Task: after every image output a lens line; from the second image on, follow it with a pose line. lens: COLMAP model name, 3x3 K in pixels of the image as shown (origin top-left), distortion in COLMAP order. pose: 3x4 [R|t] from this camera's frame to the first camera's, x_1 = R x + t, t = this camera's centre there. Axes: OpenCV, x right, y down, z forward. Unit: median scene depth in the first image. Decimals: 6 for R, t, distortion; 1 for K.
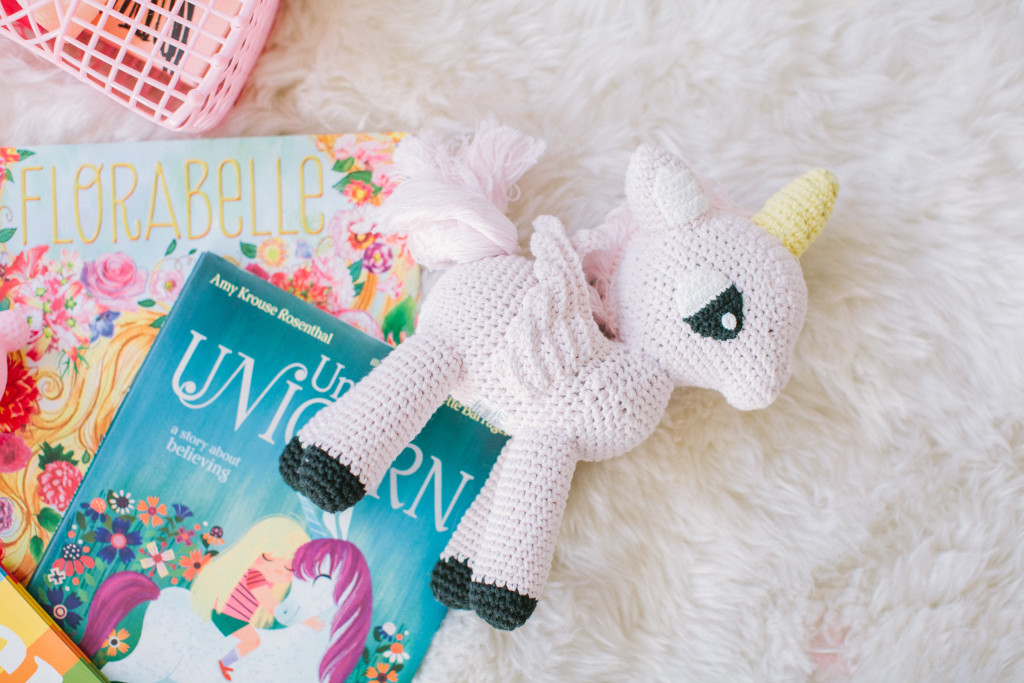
lens RADIAL K [[1514.2, 0, 508.5], [0, 1514.2, 344.5], [0, 0, 1]] dist [-0.140071, 0.000000]
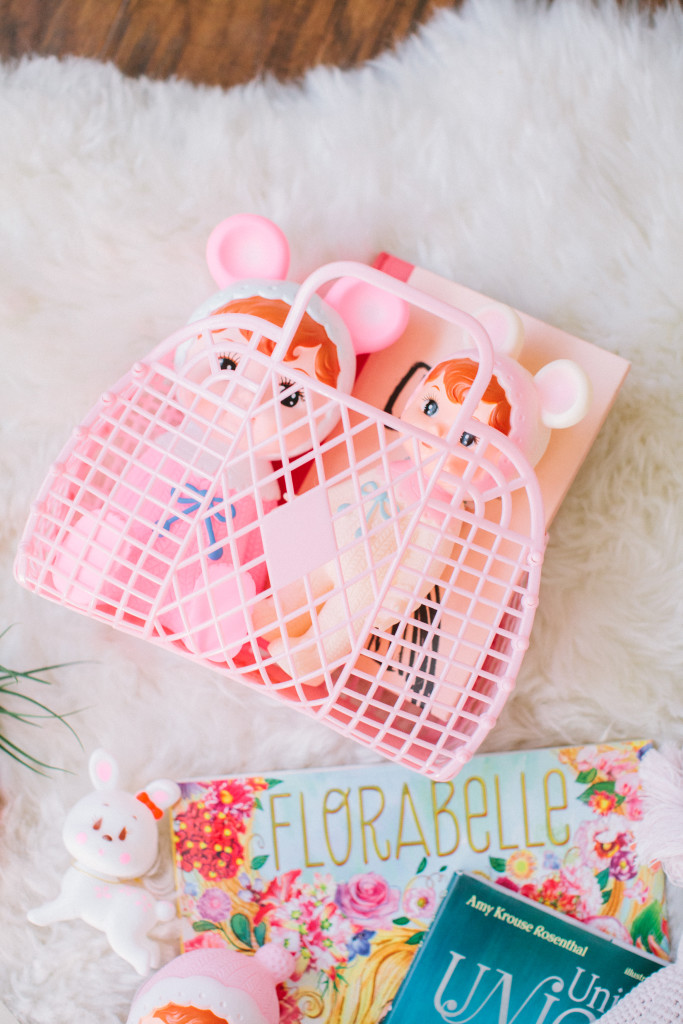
lens RADIAL K [[1514.2, 0, 371.3], [0, 1514.2, 497.3], [0, 0, 1]] dist [-0.140071, 0.000000]
pose [[0.998291, -0.041242, -0.041403, -0.207485], [0.042067, 0.998929, 0.019242, -0.337144], [0.040565, -0.020951, 0.998957, -0.013826]]
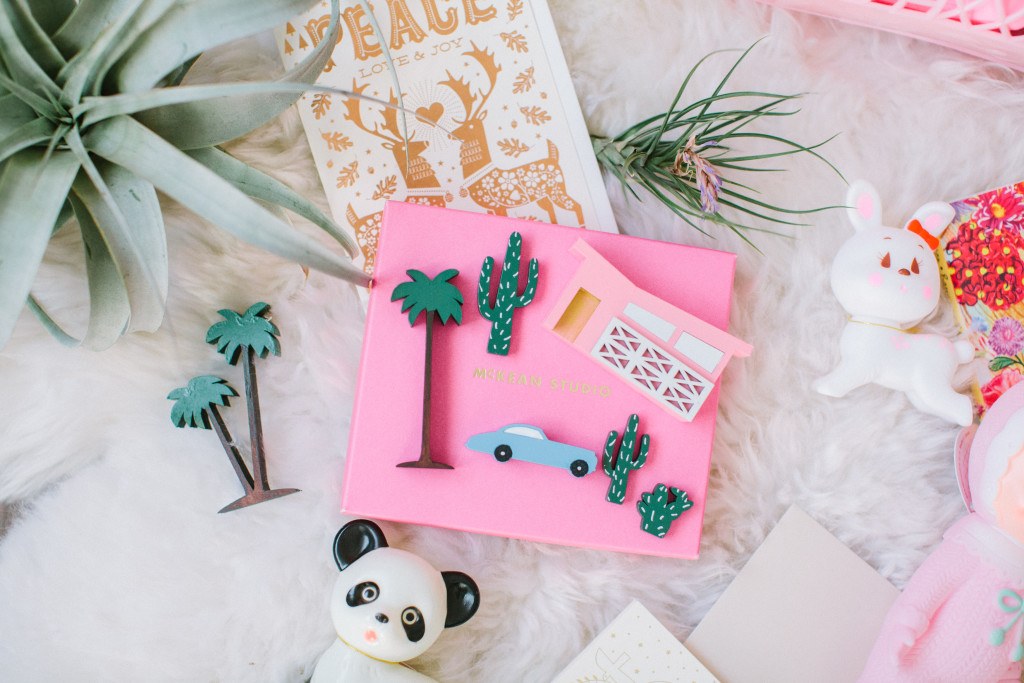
lens RADIAL K [[1514.2, 0, 512.3], [0, 1514.2, 342.2], [0, 0, 1]] dist [-0.140071, 0.000000]
pose [[0.970545, -0.239591, 0.025250, -0.677332], [0.237796, 0.969511, 0.059178, -0.164183], [-0.038659, -0.051431, 0.997928, 0.118502]]
